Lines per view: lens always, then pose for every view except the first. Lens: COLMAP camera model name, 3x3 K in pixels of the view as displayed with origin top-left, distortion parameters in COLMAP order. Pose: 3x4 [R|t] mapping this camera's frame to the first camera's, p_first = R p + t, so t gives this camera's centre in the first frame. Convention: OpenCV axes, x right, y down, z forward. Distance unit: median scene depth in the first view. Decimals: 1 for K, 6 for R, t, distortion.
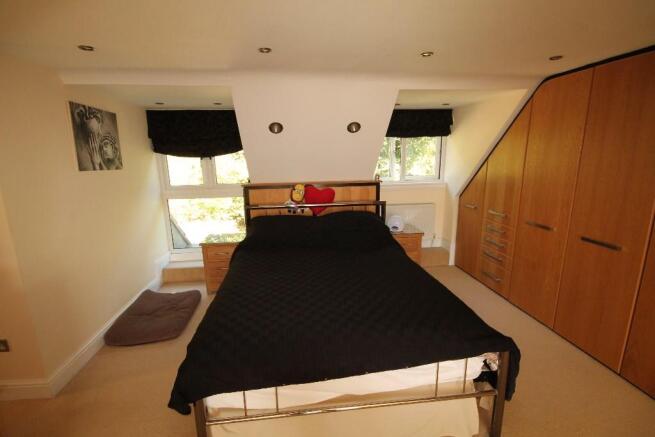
lens RADIAL K [[306.1, 0, 329.2], [0, 306.1, 220.9], [0, 0, 1]] dist [0.000447, -0.000347]
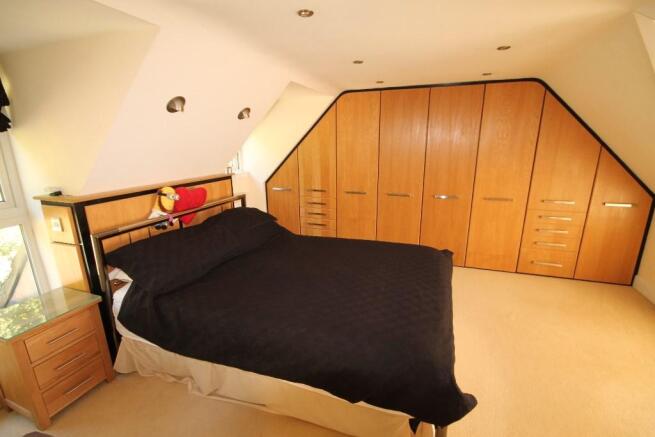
lens RADIAL K [[306.1, 0, 329.2], [0, 306.1, 220.9], [0, 0, 1]] dist [0.000447, -0.000347]
pose [[0.437829, -0.215134, 0.872939, -0.561821], [0.197274, 0.970275, 0.140177, -0.067538], [-0.877148, 0.110835, 0.467255, 0.351355]]
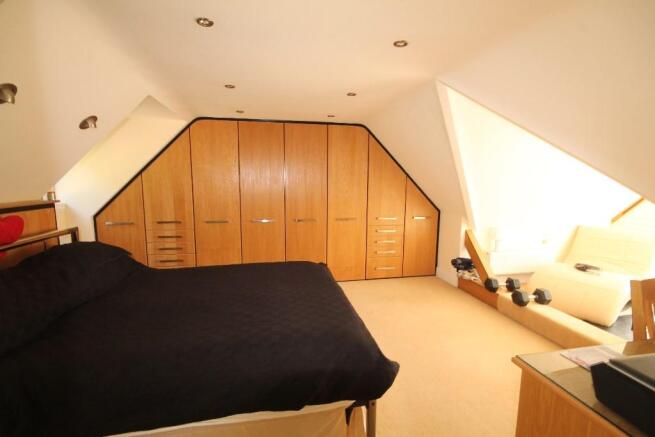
lens RADIAL K [[306.1, 0, 329.2], [0, 306.1, 220.9], [0, 0, 1]] dist [0.000447, -0.000347]
pose [[-0.091218, -0.108413, 0.989912, -0.609072], [0.211802, 0.969200, 0.125662, -0.044032], [-0.973046, 0.221128, -0.065447, 0.476699]]
